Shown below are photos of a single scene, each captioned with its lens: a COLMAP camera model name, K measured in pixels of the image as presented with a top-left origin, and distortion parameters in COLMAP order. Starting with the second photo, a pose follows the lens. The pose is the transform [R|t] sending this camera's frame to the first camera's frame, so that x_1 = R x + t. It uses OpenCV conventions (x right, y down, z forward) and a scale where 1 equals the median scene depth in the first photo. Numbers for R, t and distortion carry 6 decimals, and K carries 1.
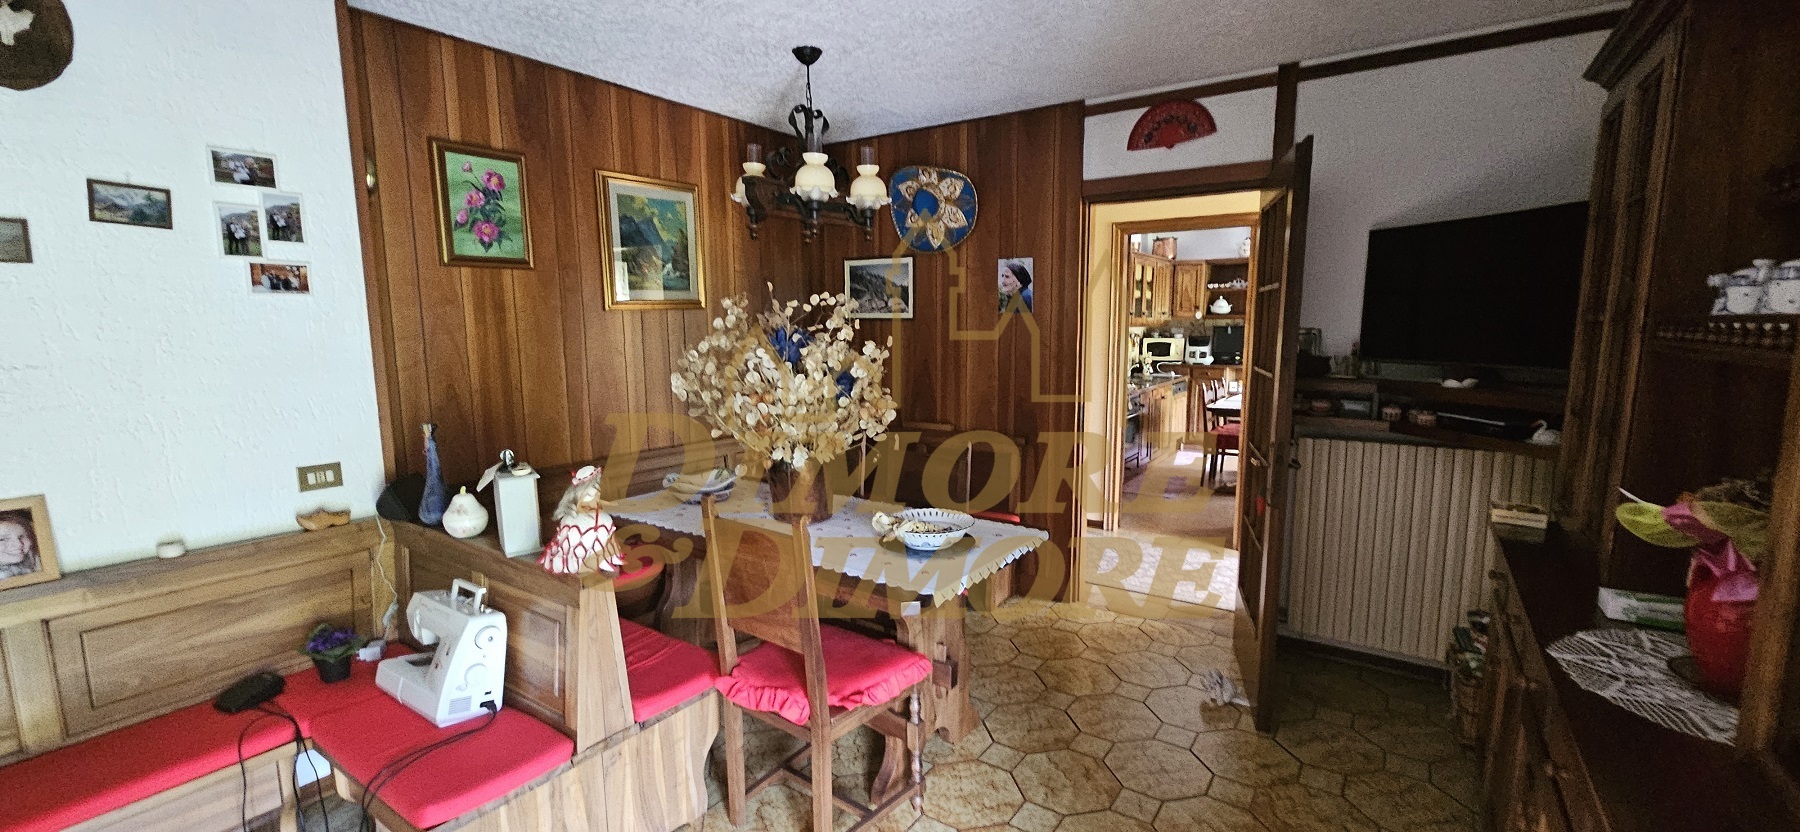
lens RADIAL K [[731.5, 0, 908.1], [0, 731.5, 417.4], [0, 0, 1]] dist [-0.003836, -0.000957]
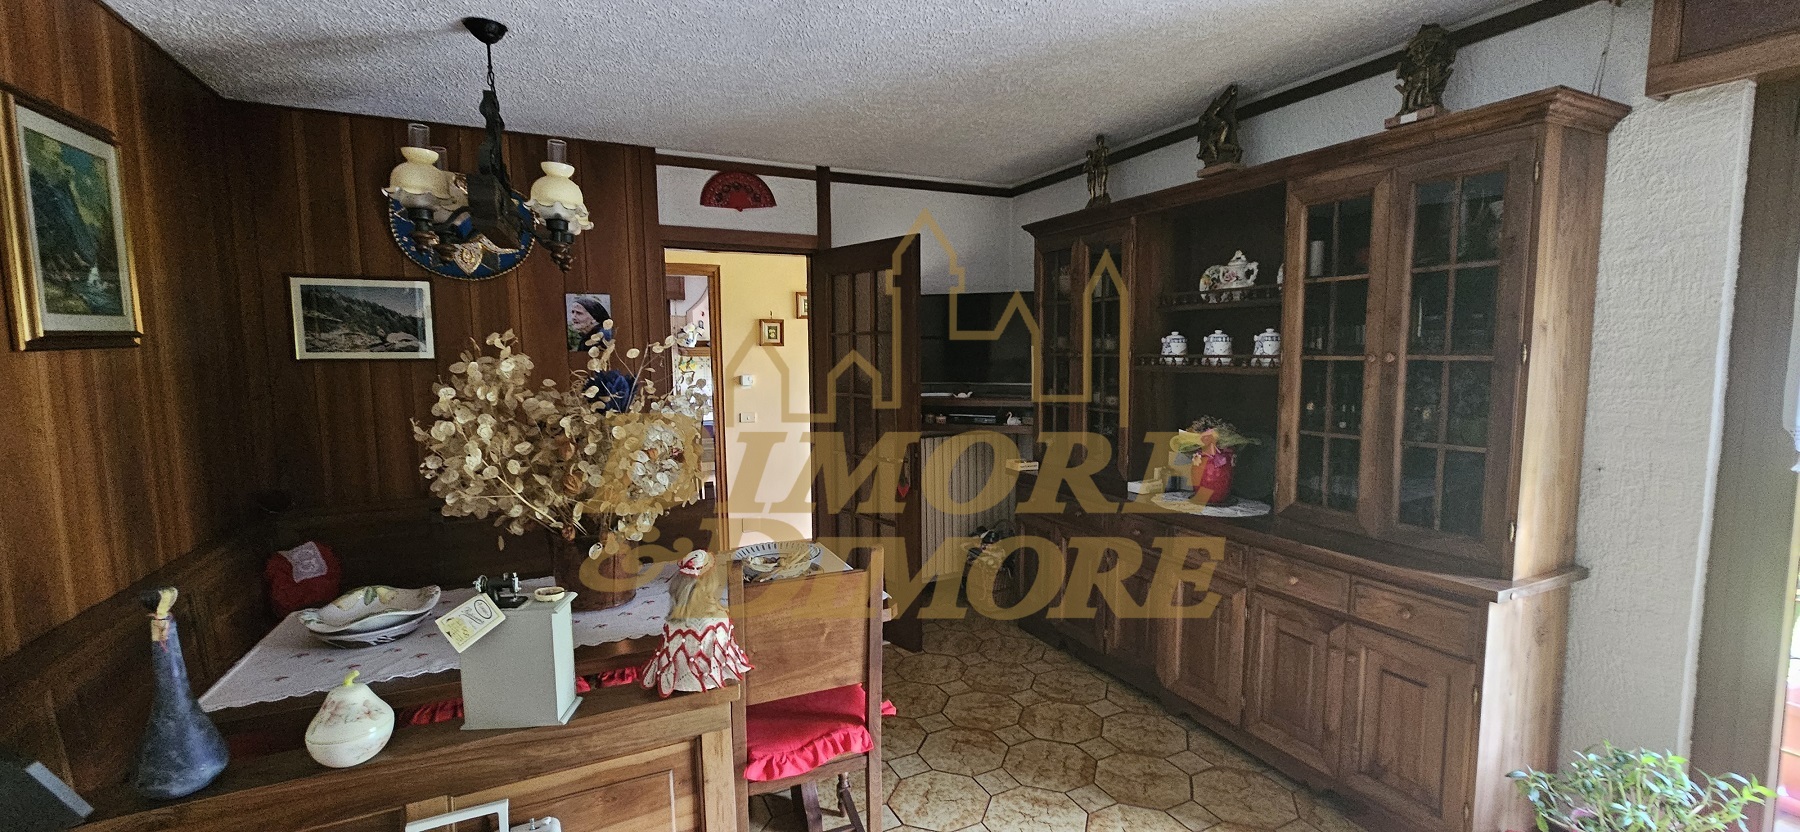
lens RADIAL K [[731.5, 0, 911.0], [0, 731.5, 419.2], [0, 0, 1]] dist [-0.003836, -0.000957]
pose [[0.495675, -0.081932, 0.864635, -0.530850], [0.119958, 0.992457, 0.025276, -0.035553], [-0.860184, 0.091191, 0.501765, 0.208190]]
